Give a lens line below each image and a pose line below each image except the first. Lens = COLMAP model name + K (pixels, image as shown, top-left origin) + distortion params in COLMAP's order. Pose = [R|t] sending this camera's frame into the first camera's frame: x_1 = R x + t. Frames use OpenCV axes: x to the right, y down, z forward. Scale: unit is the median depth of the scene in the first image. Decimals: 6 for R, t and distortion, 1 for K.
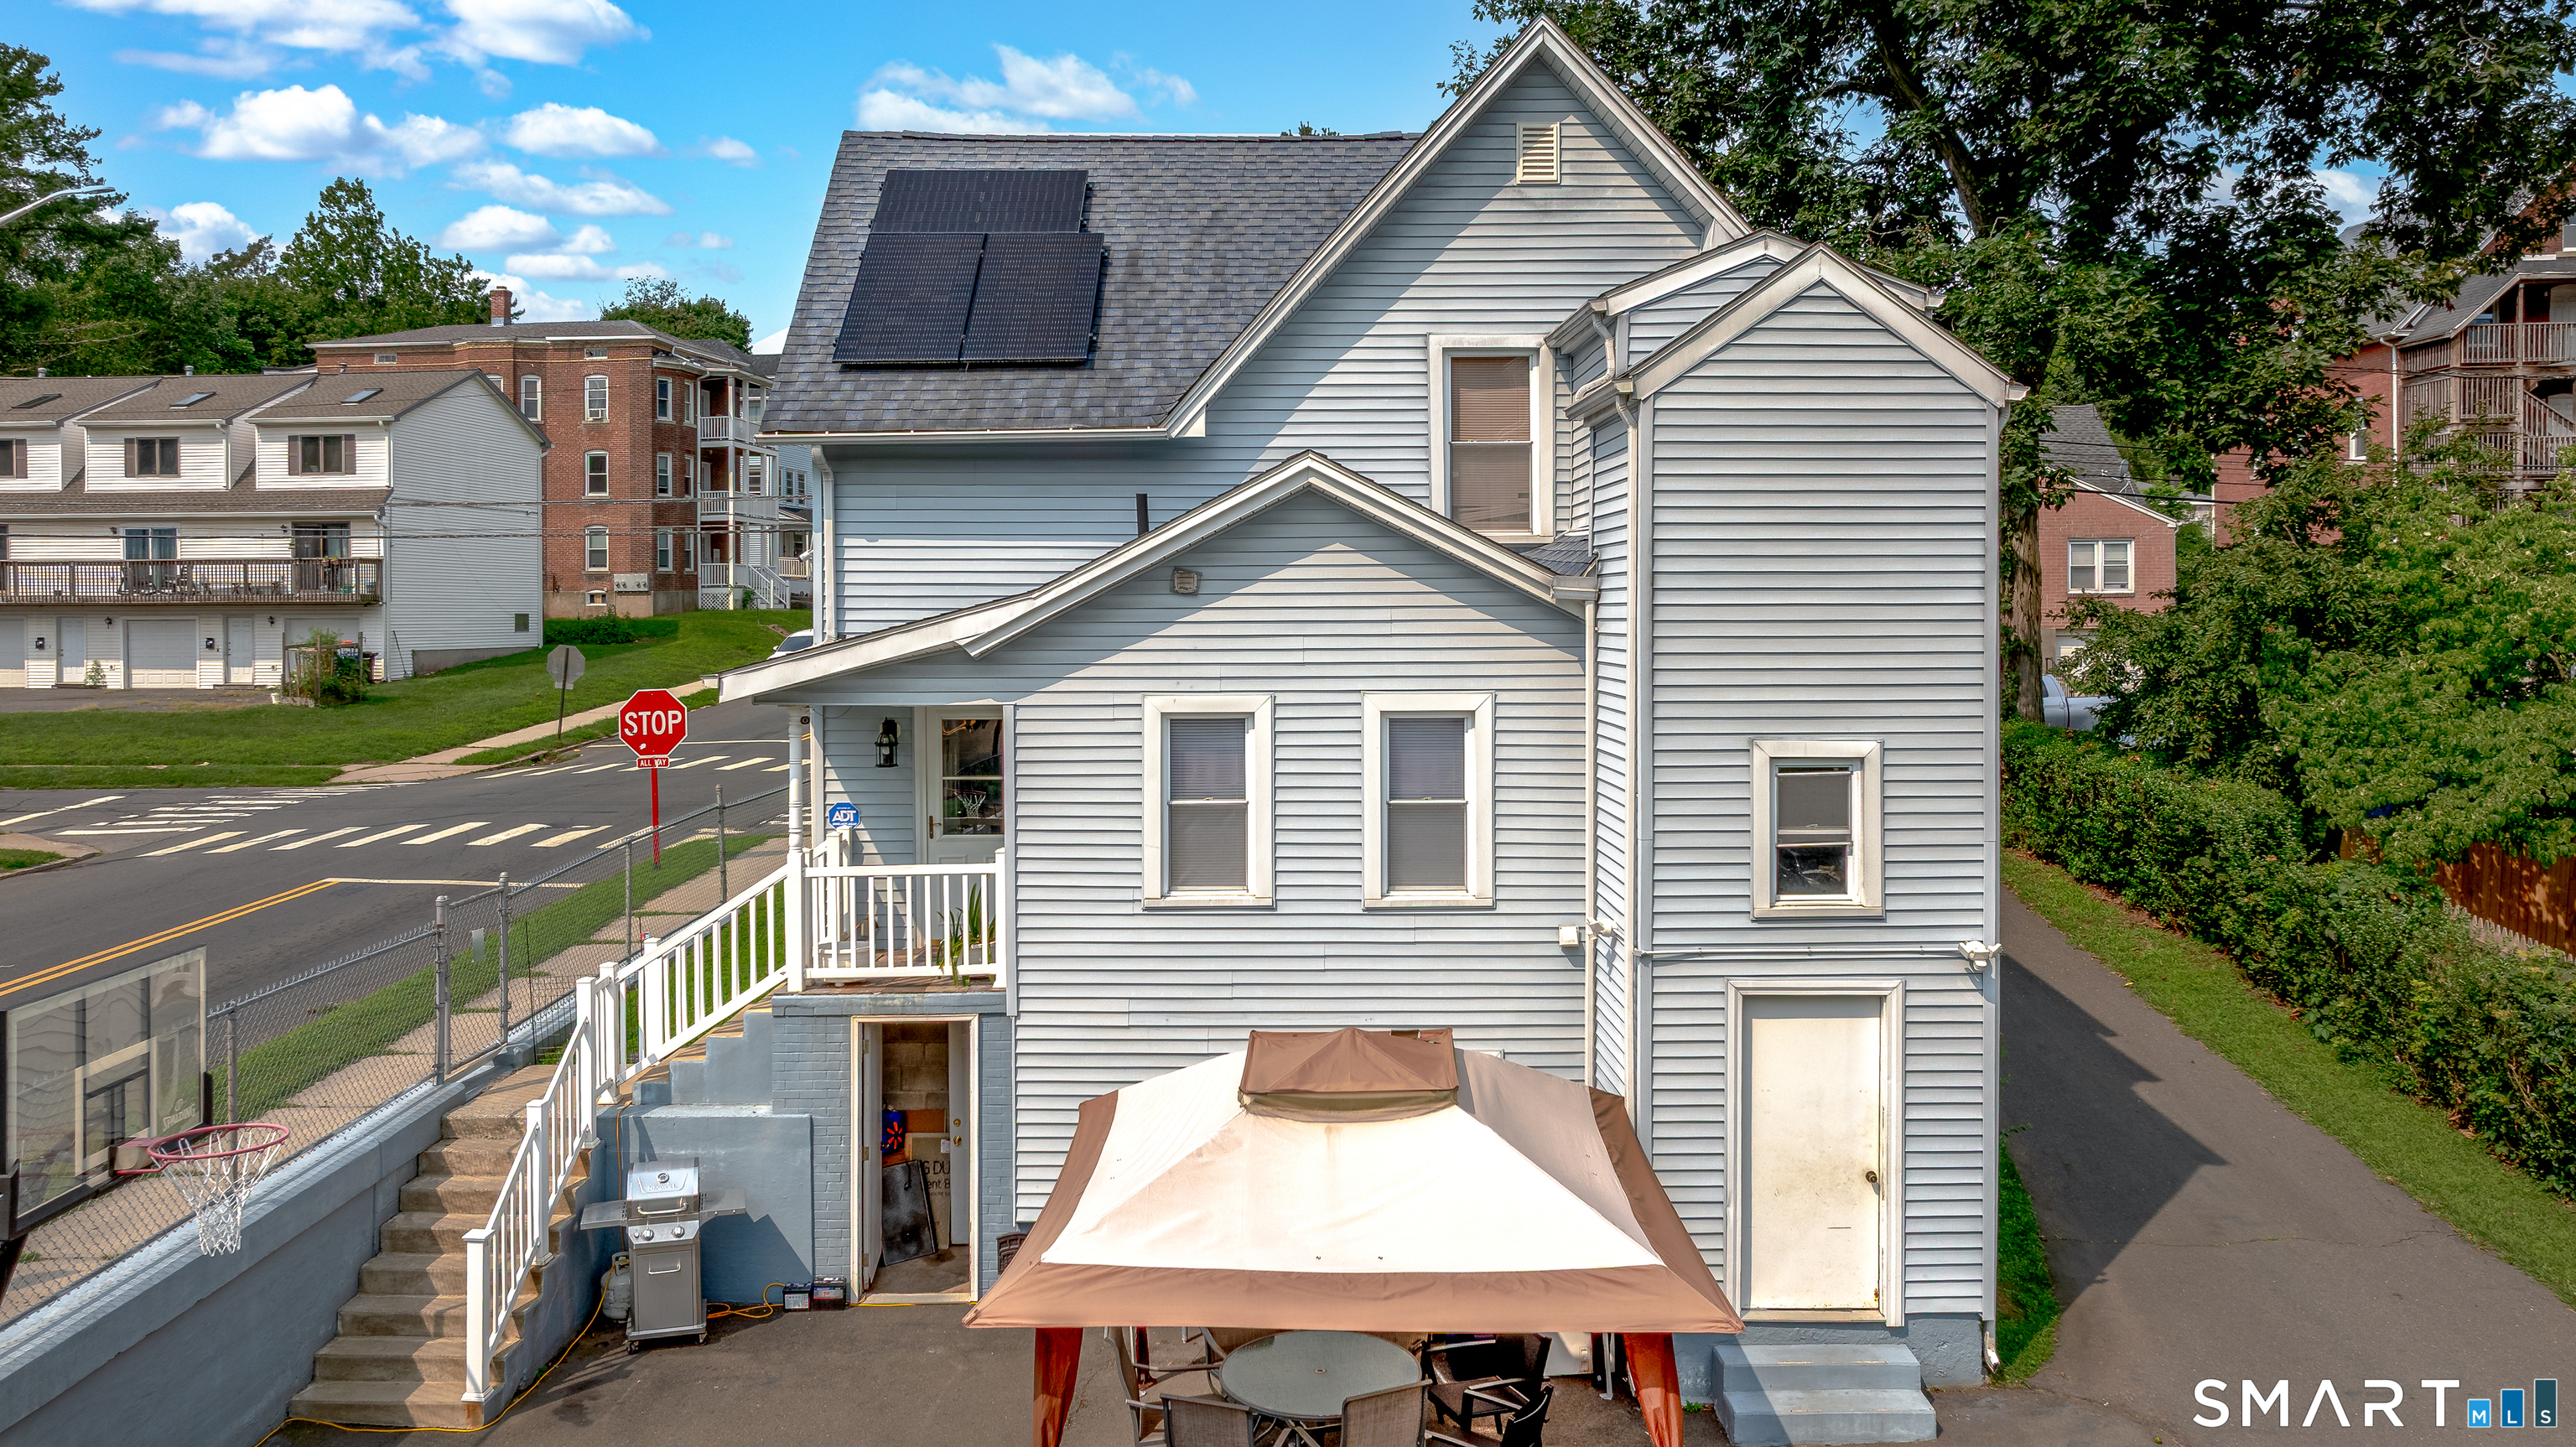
lens RADIAL K [[1832.0, 0, 1288.1], [0, 1832.0, 591.7], [0, 0, 1]] dist [-0.001130, -0.000855]
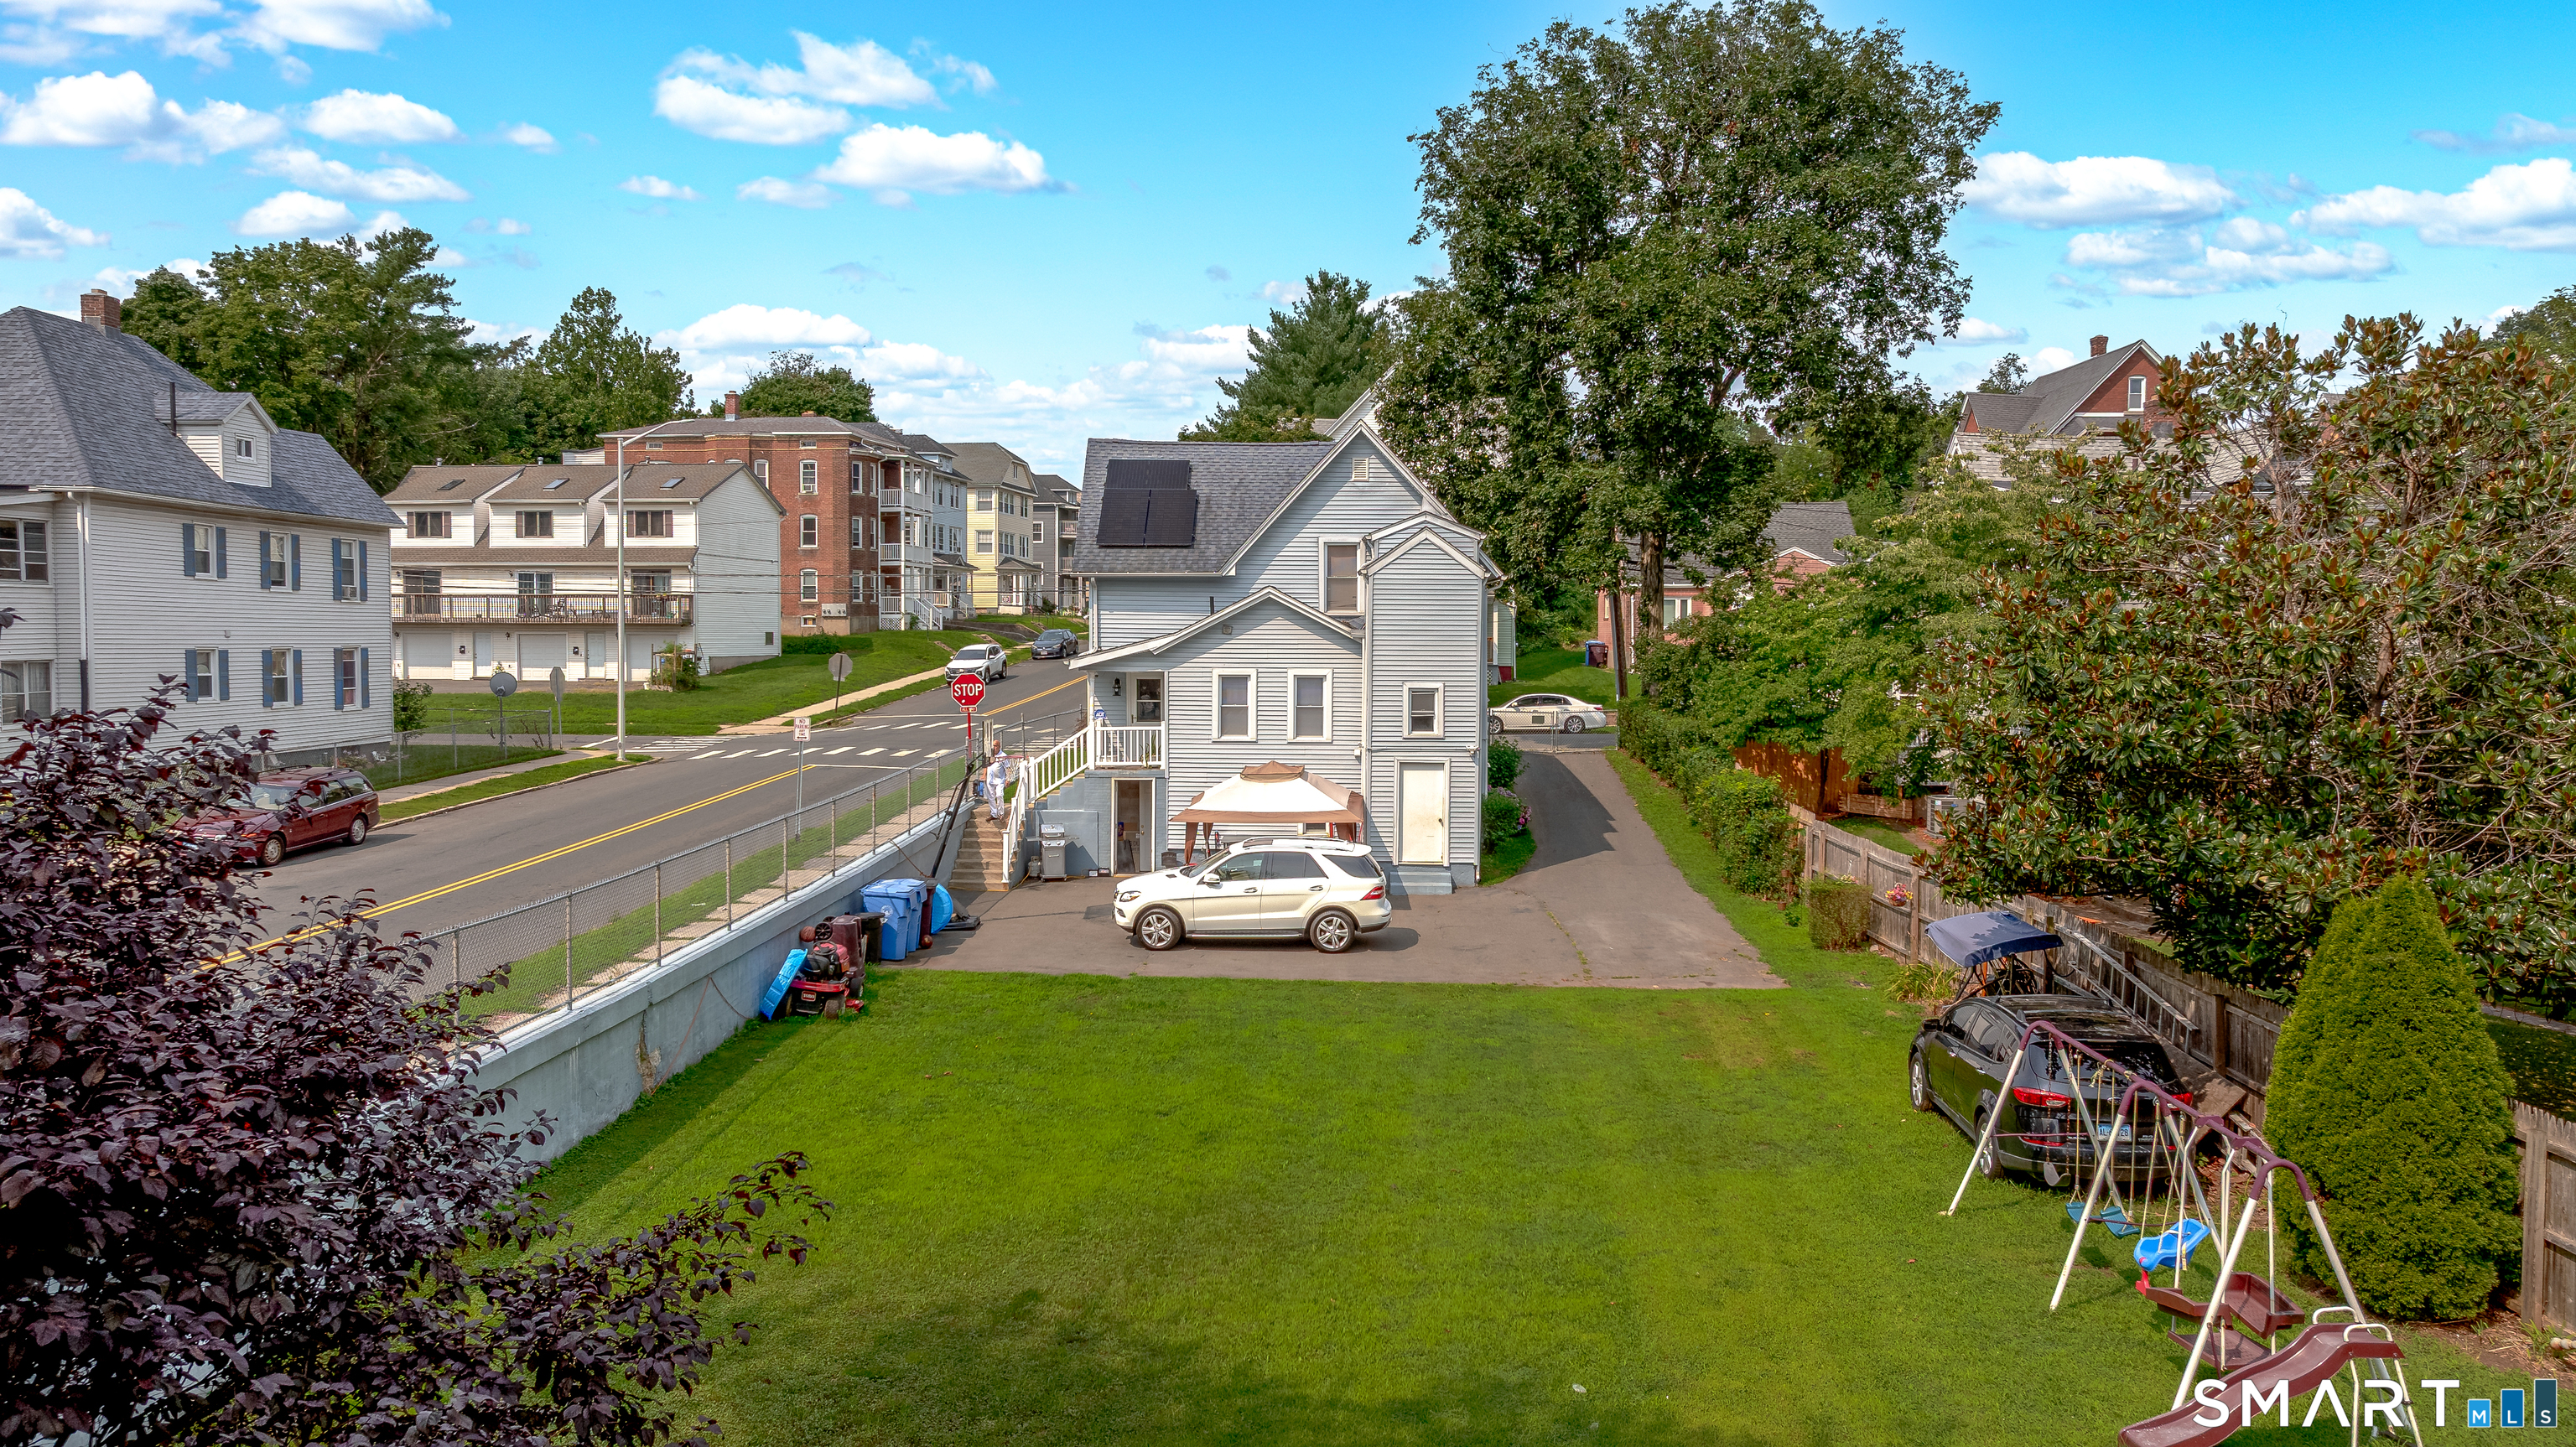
lens RADIAL K [[1891.7, 0, 1288.0], [0, 1891.7, 723.5], [0, 0, 1]] dist [-0.009087, -0.001540]
pose [[0.999540, 0.011376, -0.028110, 0.084785], [-0.009689, 0.998185, 0.059433, -0.024373], [0.028736, -0.059134, 0.997836, -1.344118]]
